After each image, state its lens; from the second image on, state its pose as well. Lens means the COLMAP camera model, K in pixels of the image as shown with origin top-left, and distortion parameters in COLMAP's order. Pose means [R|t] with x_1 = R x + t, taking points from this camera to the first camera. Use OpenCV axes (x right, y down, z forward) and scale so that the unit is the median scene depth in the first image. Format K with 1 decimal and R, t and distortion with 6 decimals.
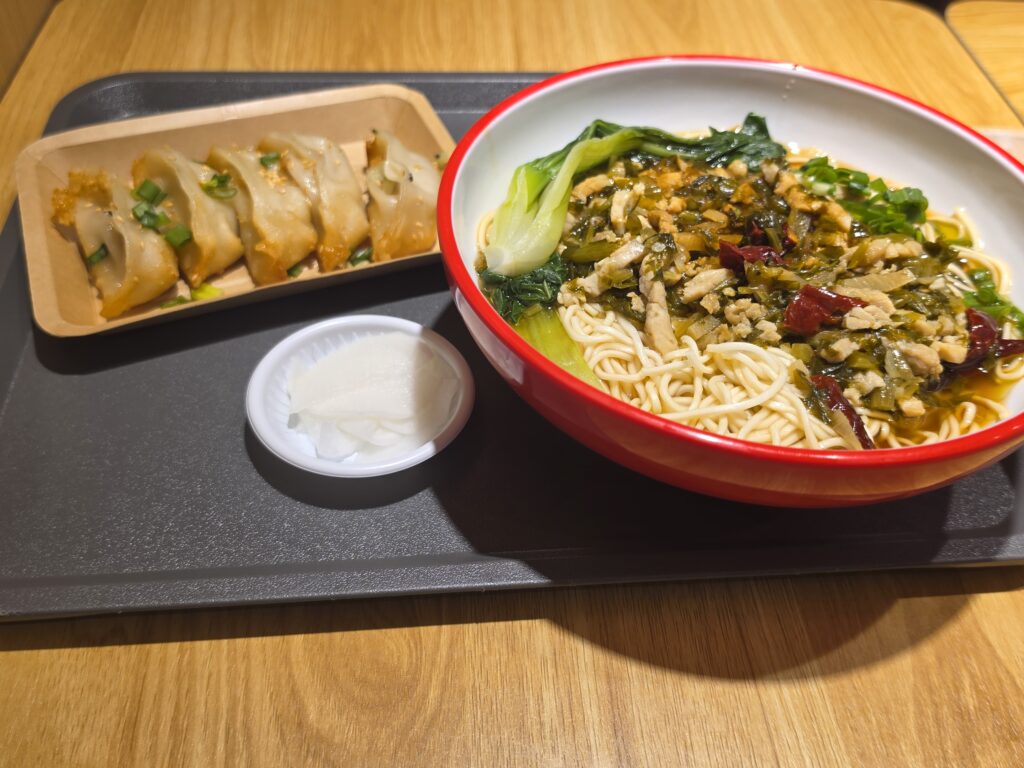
lens RADIAL K [[924.1, 0, 512.0], [0, 924.1, 384.0], [0, 0, 1]] dist [0.104260, -0.389302]
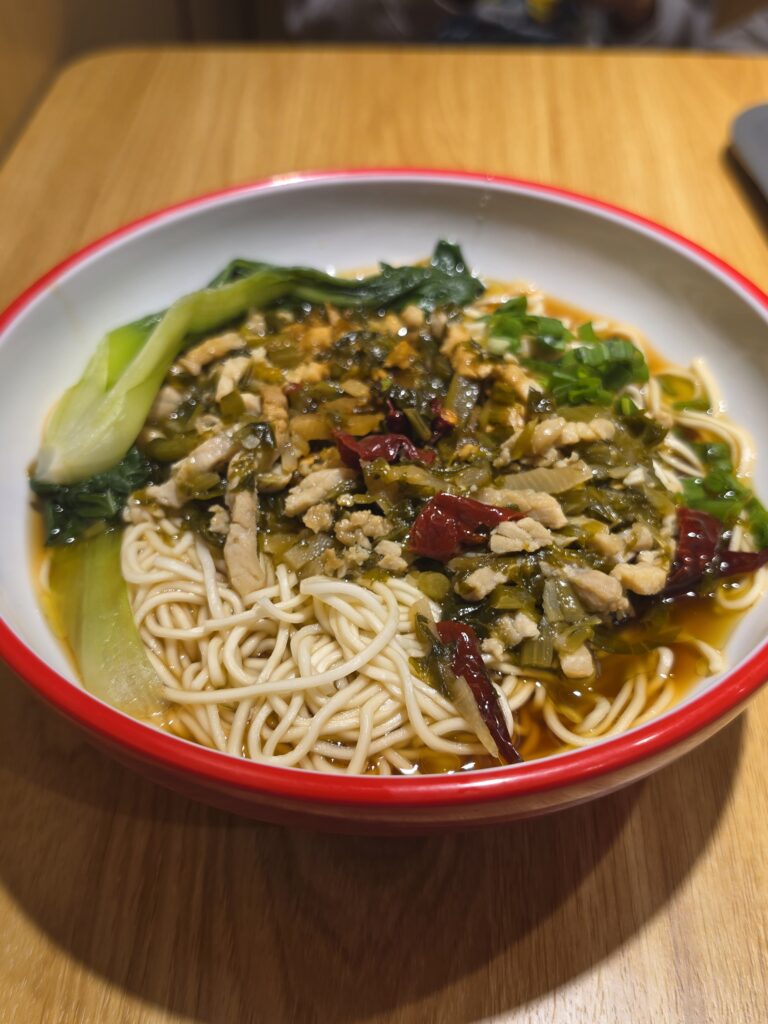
lens RADIAL K [[924.1, 0, 384.0], [0, 924.1, 512.0], [0, 0, 1]] dist [0.104260, -0.389302]
pose [[0.998782, -0.034325, -0.035439, 0.289245], [0.035367, 0.998948, 0.029205, -0.109923], [0.034400, -0.030422, 0.998945, 0.262621]]
